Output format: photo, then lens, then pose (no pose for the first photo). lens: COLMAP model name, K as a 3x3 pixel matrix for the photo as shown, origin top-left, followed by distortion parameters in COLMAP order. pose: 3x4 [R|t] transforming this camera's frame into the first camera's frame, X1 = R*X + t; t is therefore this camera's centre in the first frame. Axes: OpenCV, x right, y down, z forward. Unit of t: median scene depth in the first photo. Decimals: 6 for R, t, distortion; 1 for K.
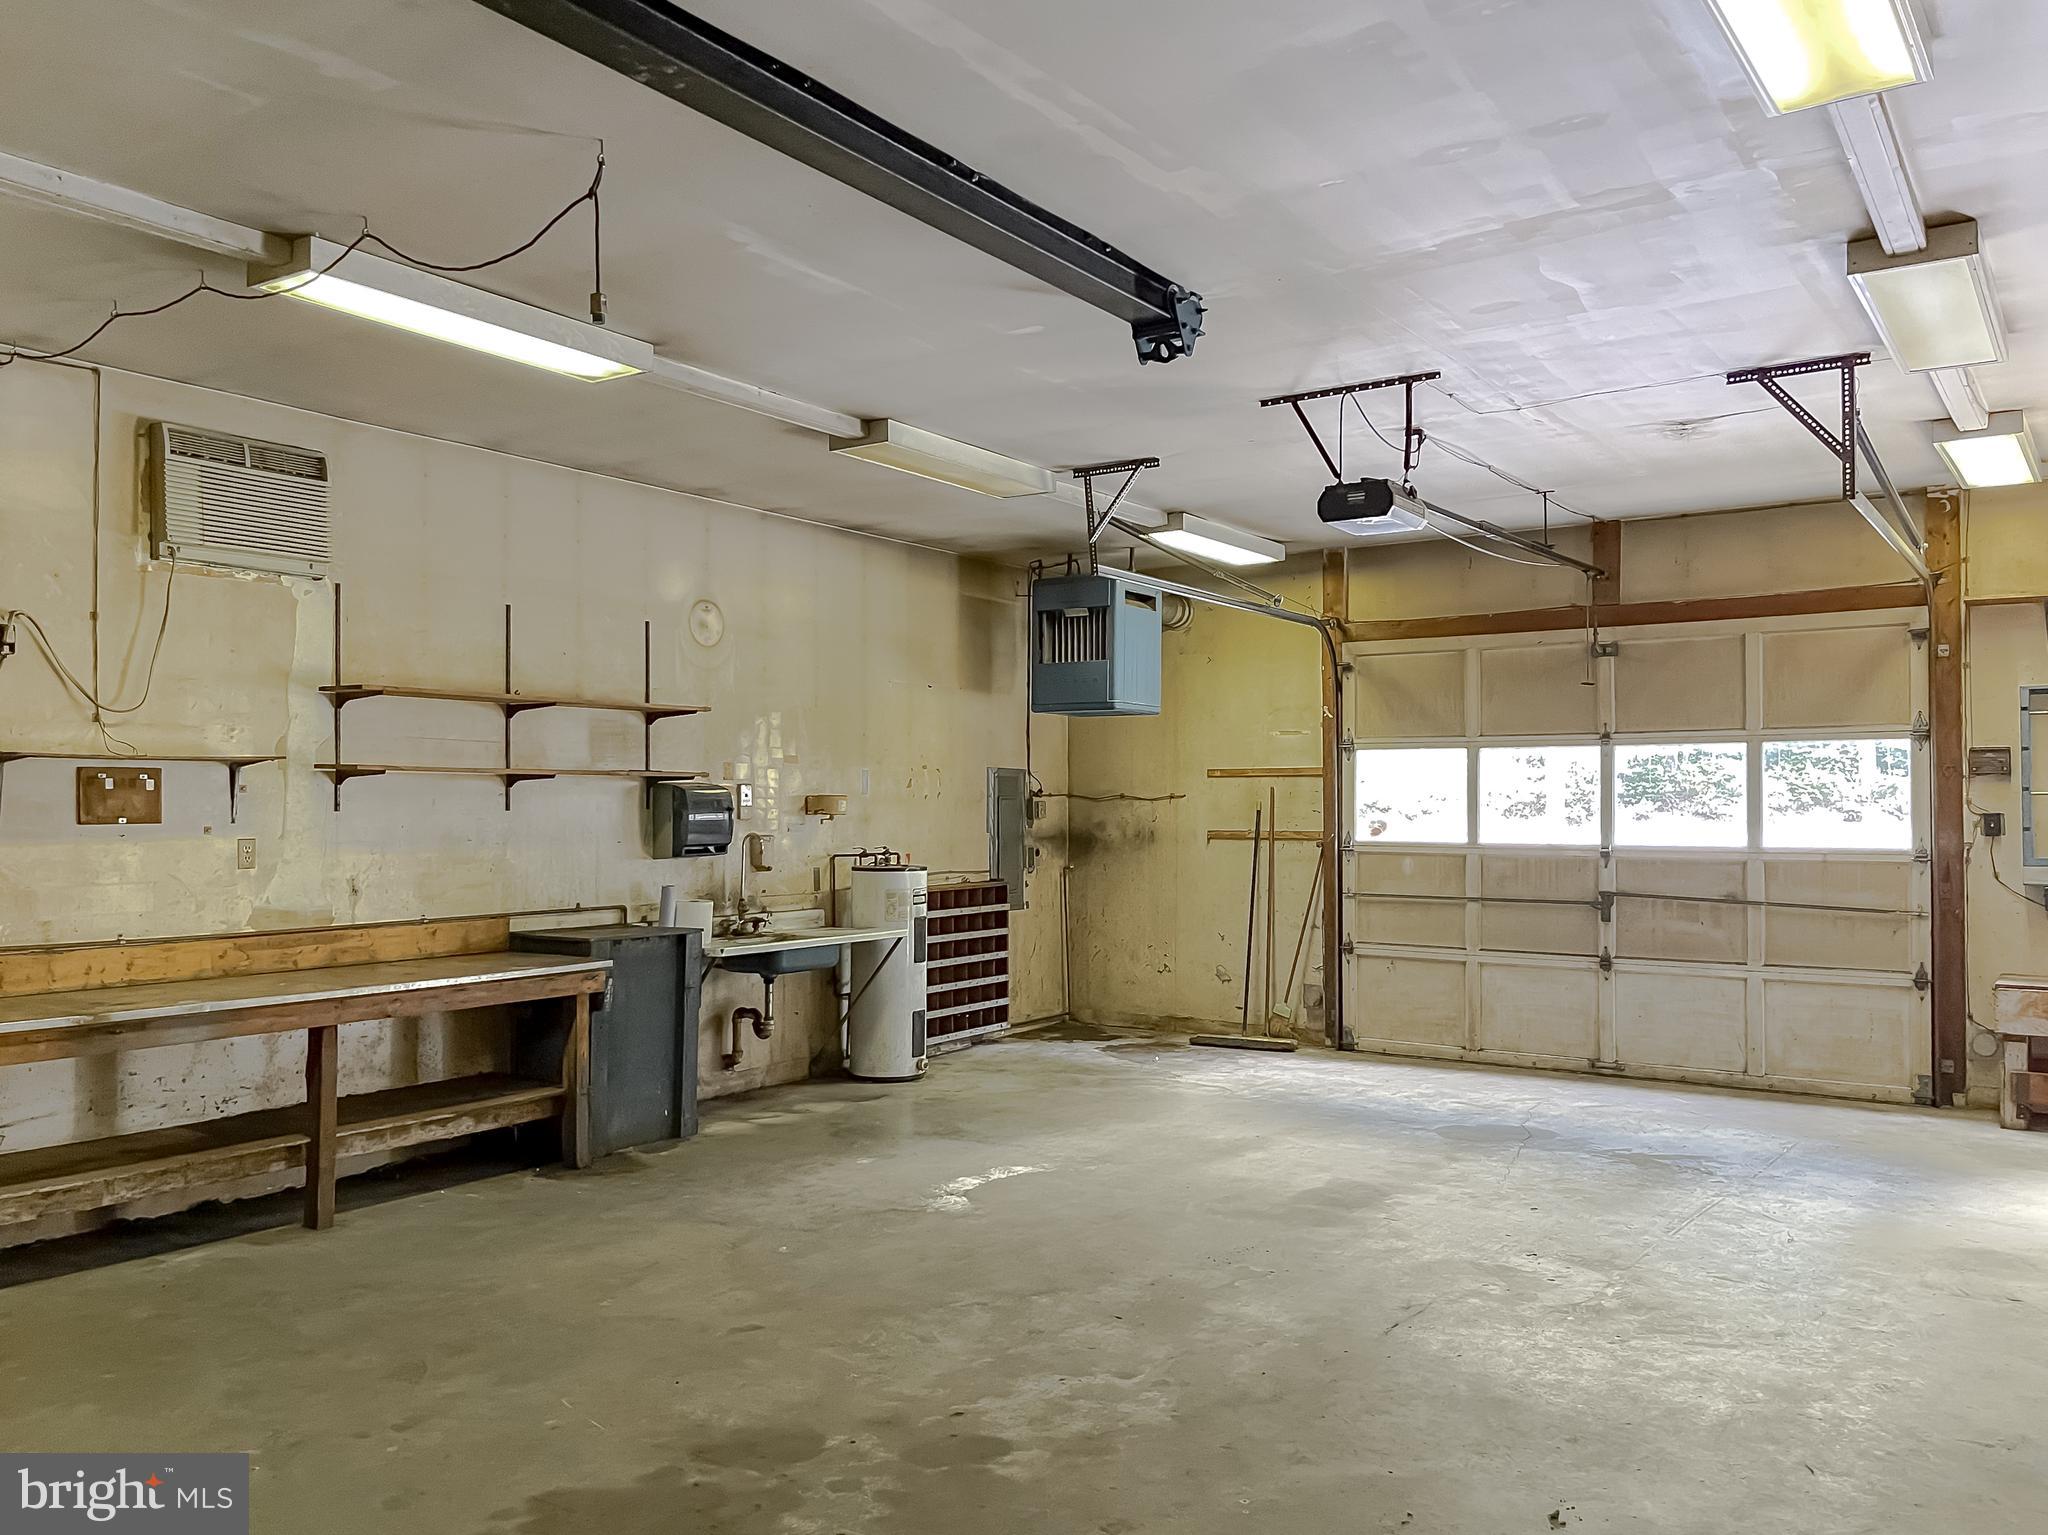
lens RADIAL K [[1576.6, 0, 1017.6], [0, 1576.6, 774.6], [0, 0, 1]] dist [0.059020, -0.071288]
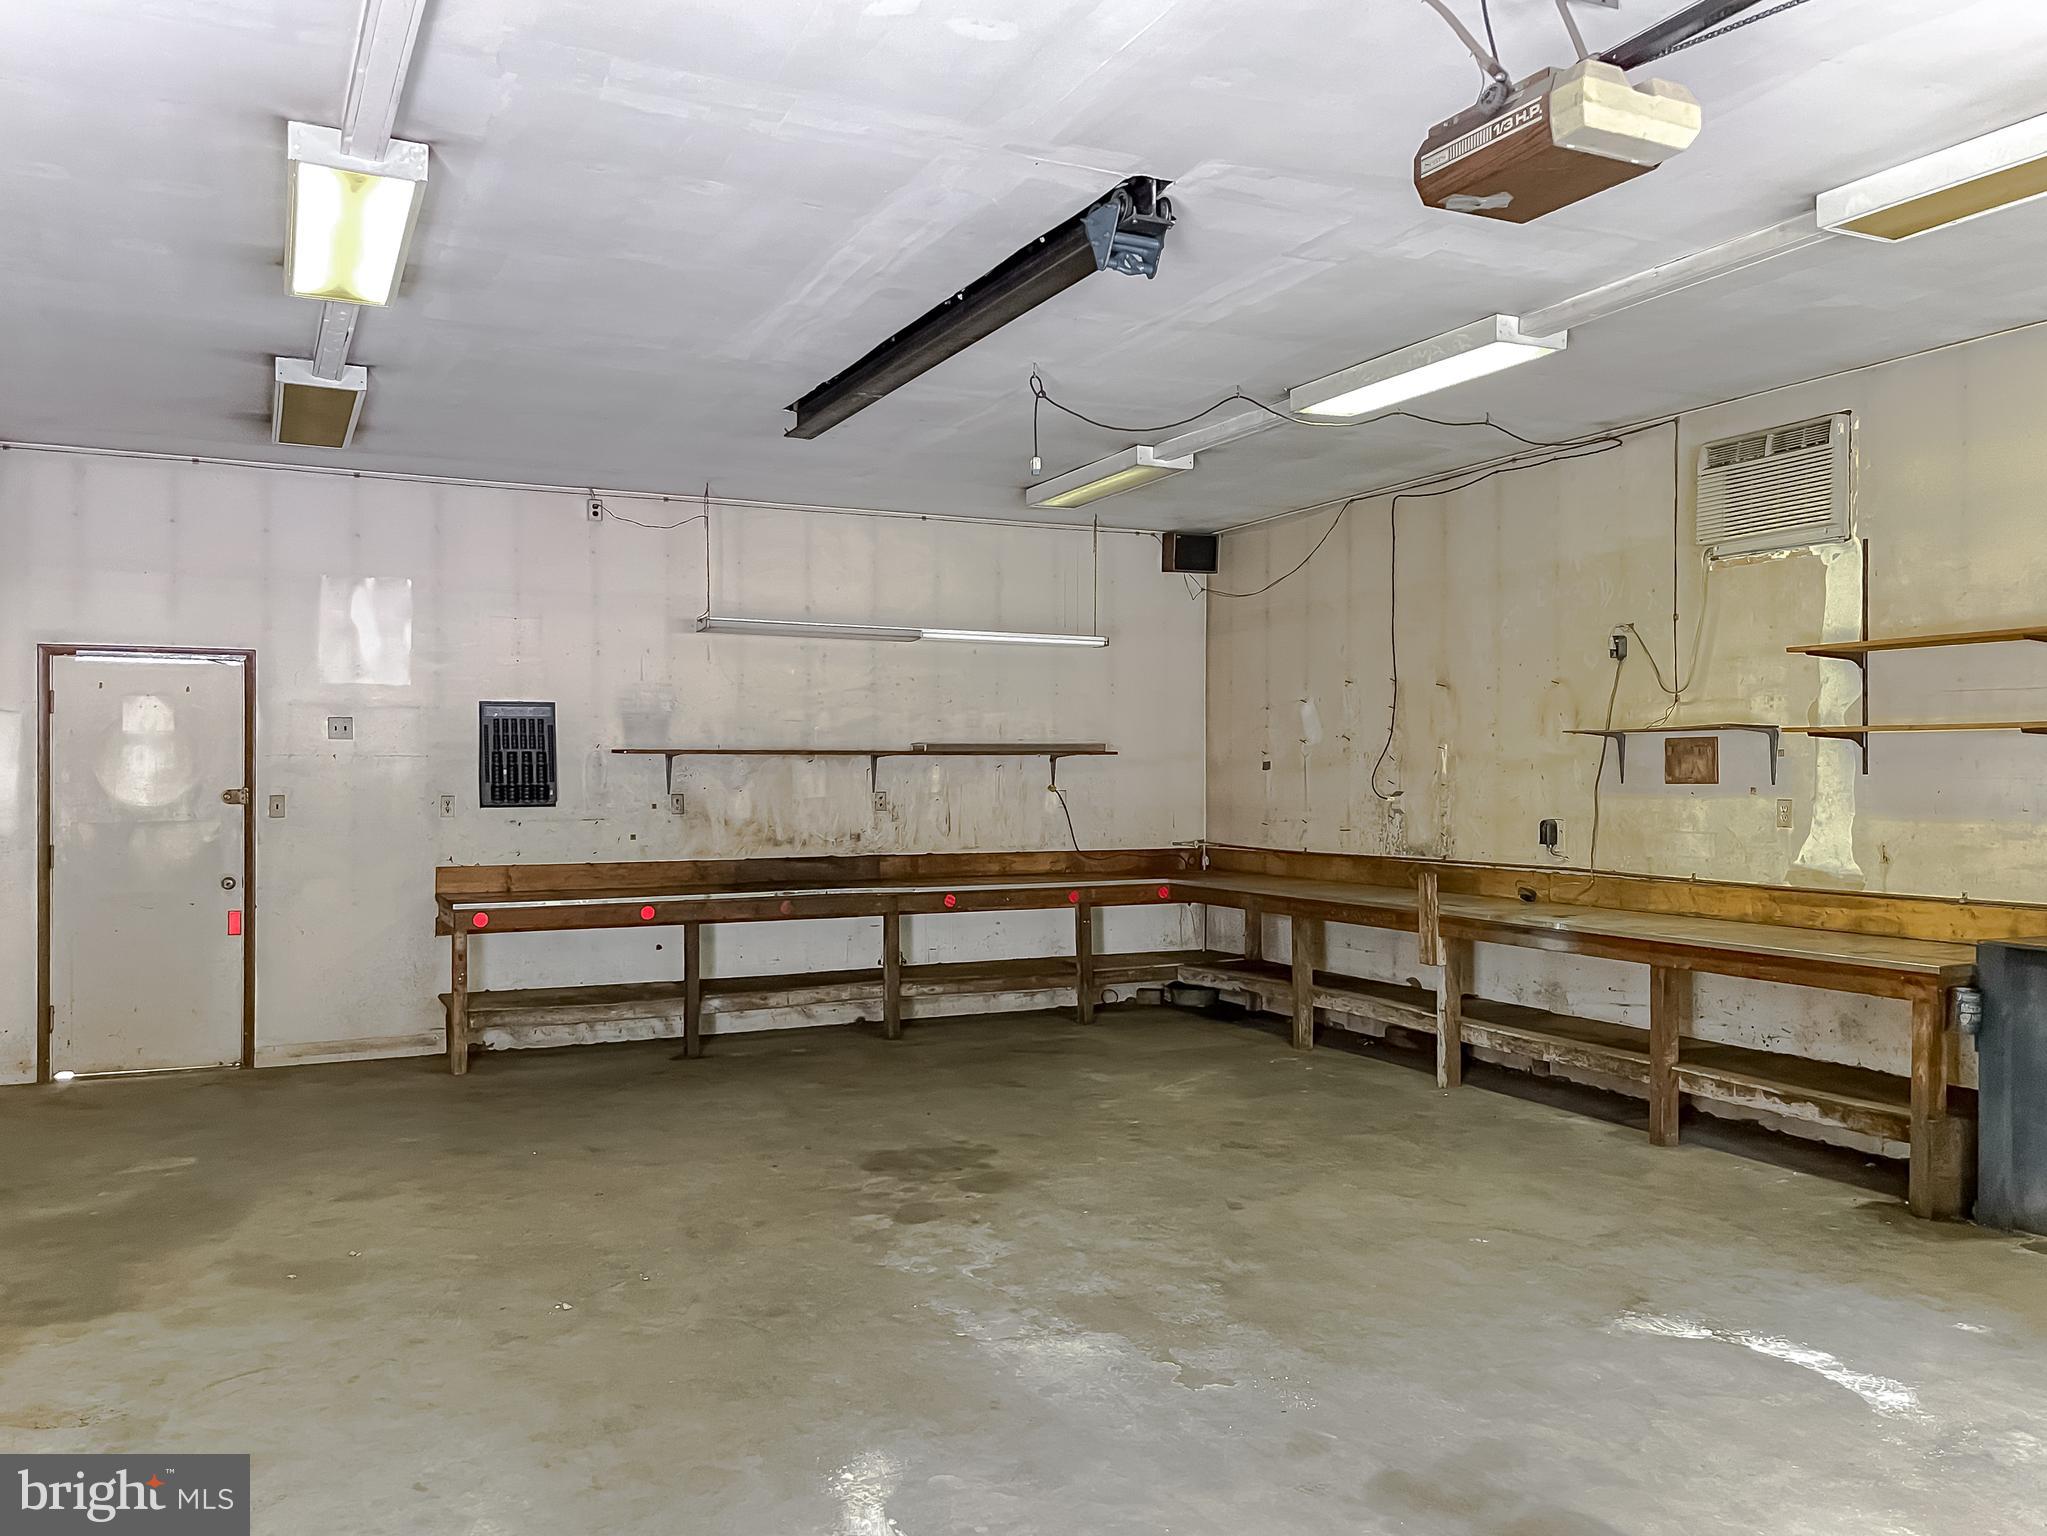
lens RADIAL K [[1575.9, 0, 1017.1], [0, 1575.9, 775.1], [0, 0, 1]] dist [0.059020, -0.071288]
pose [[-0.484269, 0.001758, -0.874917, 0.735576], [0.016743, 0.999833, -0.007258, 0.023924], [0.874759, -0.018164, -0.484218, 1.113555]]
